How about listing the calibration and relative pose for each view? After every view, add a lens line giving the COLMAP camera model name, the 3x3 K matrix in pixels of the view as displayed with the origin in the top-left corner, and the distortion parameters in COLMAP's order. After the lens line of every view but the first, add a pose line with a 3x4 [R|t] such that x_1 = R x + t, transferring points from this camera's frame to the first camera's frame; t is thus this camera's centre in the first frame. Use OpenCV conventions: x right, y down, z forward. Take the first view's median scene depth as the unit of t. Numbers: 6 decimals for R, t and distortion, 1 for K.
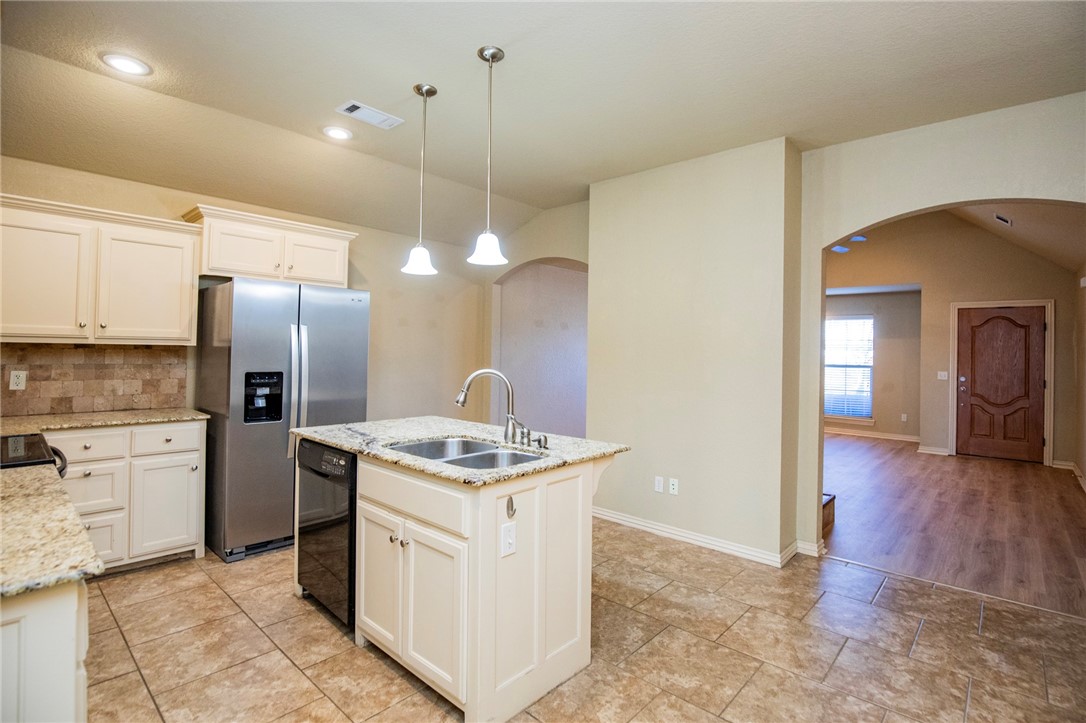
lens RADIAL K [[517.0, 0, 549.0], [0, 517.0, 348.3], [0, 0, 1]] dist [-0.024772, -0.000323]
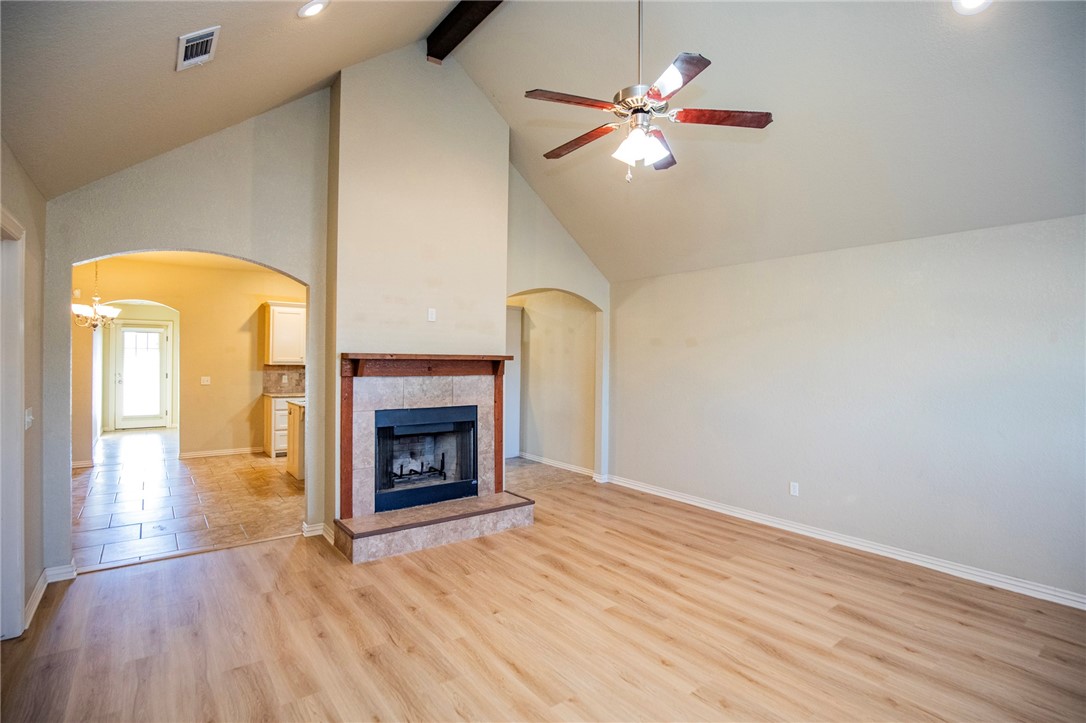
lens RADIAL K [[523.2, 0, 559.8], [0, 523.2, 361.1], [0, 0, 1]] dist [-0.023946, 0.000473]
pose [[-0.157863, -0.015892, -0.987333, 1.714399], [-0.007136, 0.999863, -0.014952, 0.002312], [0.987435, 0.004685, -0.157955, 1.845077]]
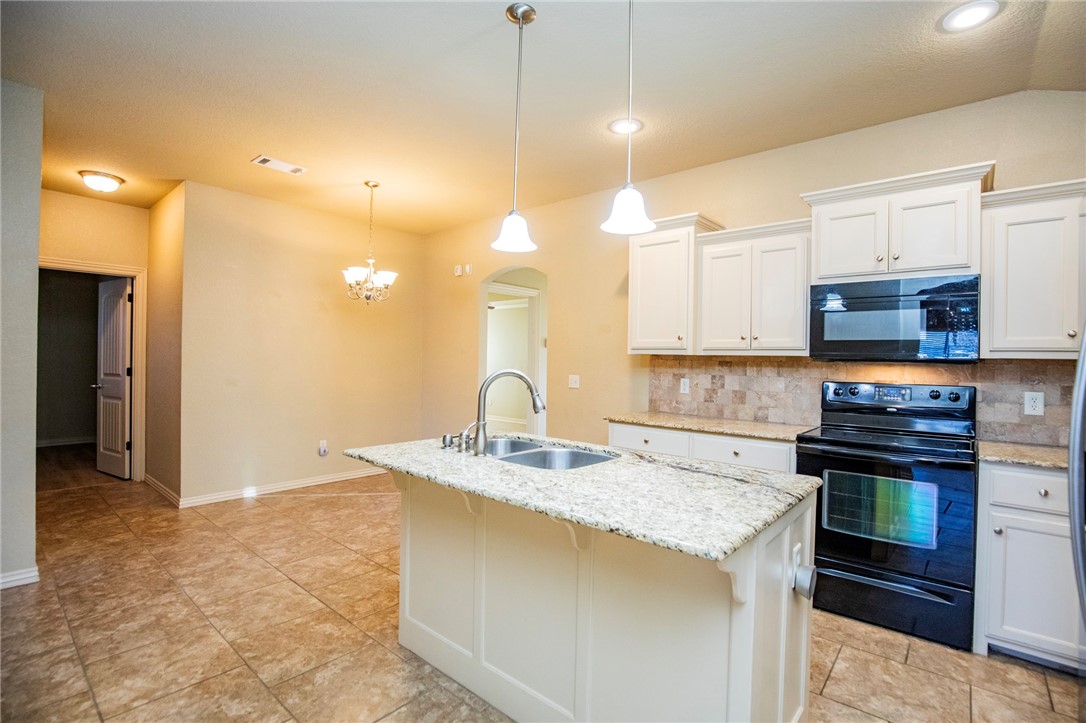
lens RADIAL K [[503.2, 0, 543.0], [0, 503.2, 361.5], [0, 0, 1]] dist [-0.026753, 0.000864]
pose [[-0.999014, -0.035509, -0.026629, -0.108086], [-0.035351, 0.999354, -0.006403, 0.022279], [0.026840, -0.005455, -0.999625, 1.316405]]
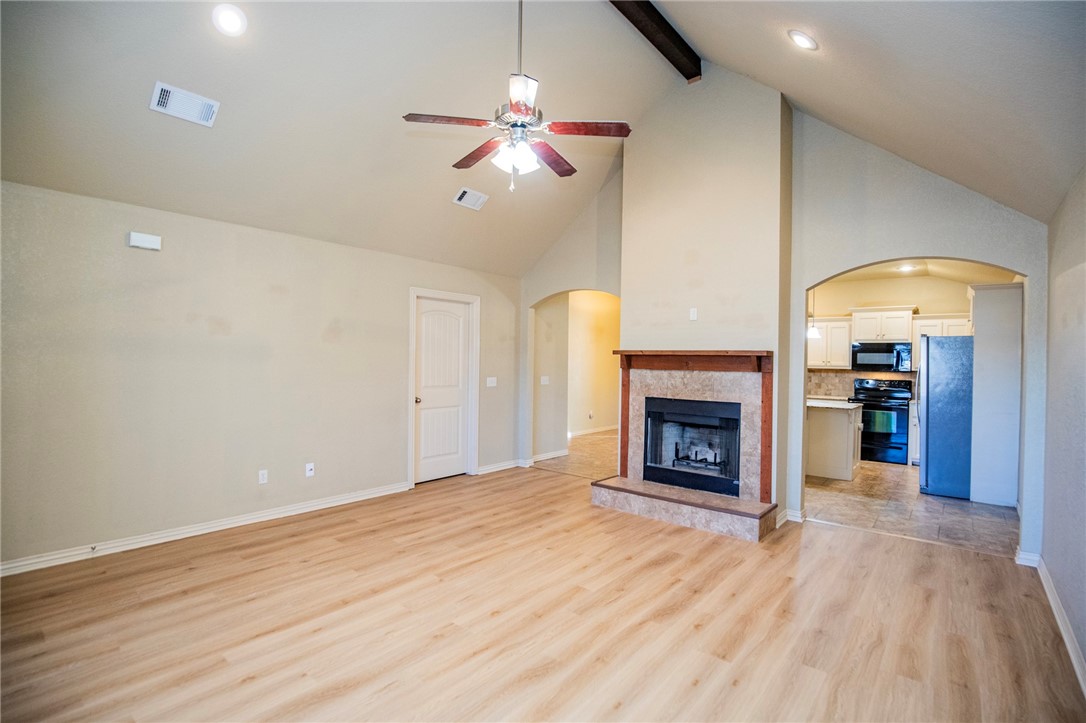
lens RADIAL K [[510.6, 0, 543.0], [0, 510.6, 361.5], [0, 0, 1]] dist [-0.019823, 0.000071]
pose [[-0.998314, -0.035340, -0.046045, 0.918627], [-0.035087, 0.999364, -0.006297, 0.020706], [0.046238, -0.004671, -0.998920, 2.710456]]
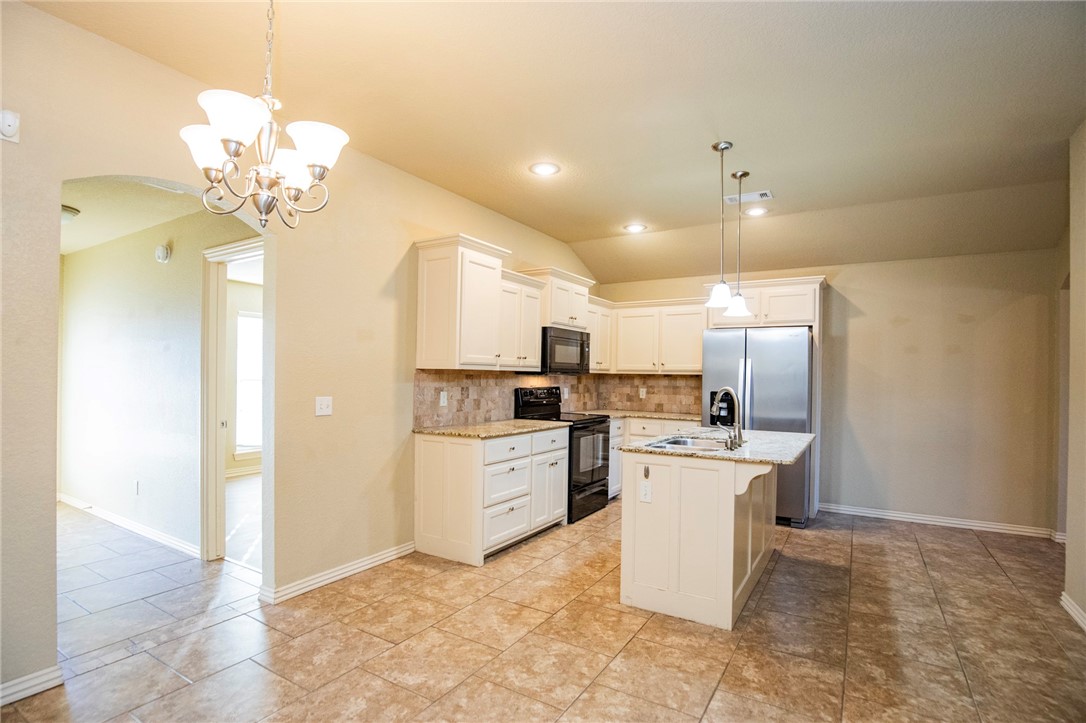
lens RADIAL K [[522.0, 0, 557.8], [0, 522.0, 377.6], [0, 0, 1]] dist [-0.024105, 0.000026]
pose [[0.203908, -0.010067, -0.978938, 0.773840], [-0.001383, 0.999943, -0.010571, 0.021714], [0.978989, 0.003509, 0.203882, 0.228051]]
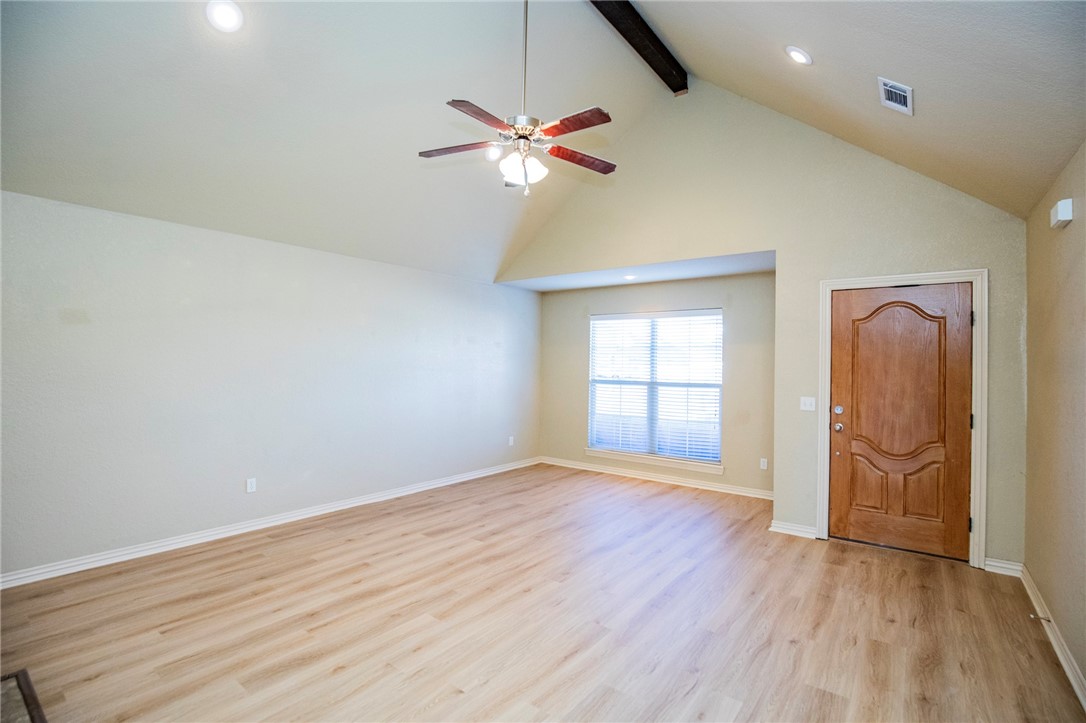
lens RADIAL K [[503.2, 0, 543.0], [0, 503.2, 361.5], [0, 0, 1]] dist [-0.026753, 0.000864]
pose [[0.995958, -0.002436, 0.089790, 0.890703], [0.002229, 0.999995, 0.002402, 0.004924], [-0.089795, -0.002192, 0.995958, 0.964806]]
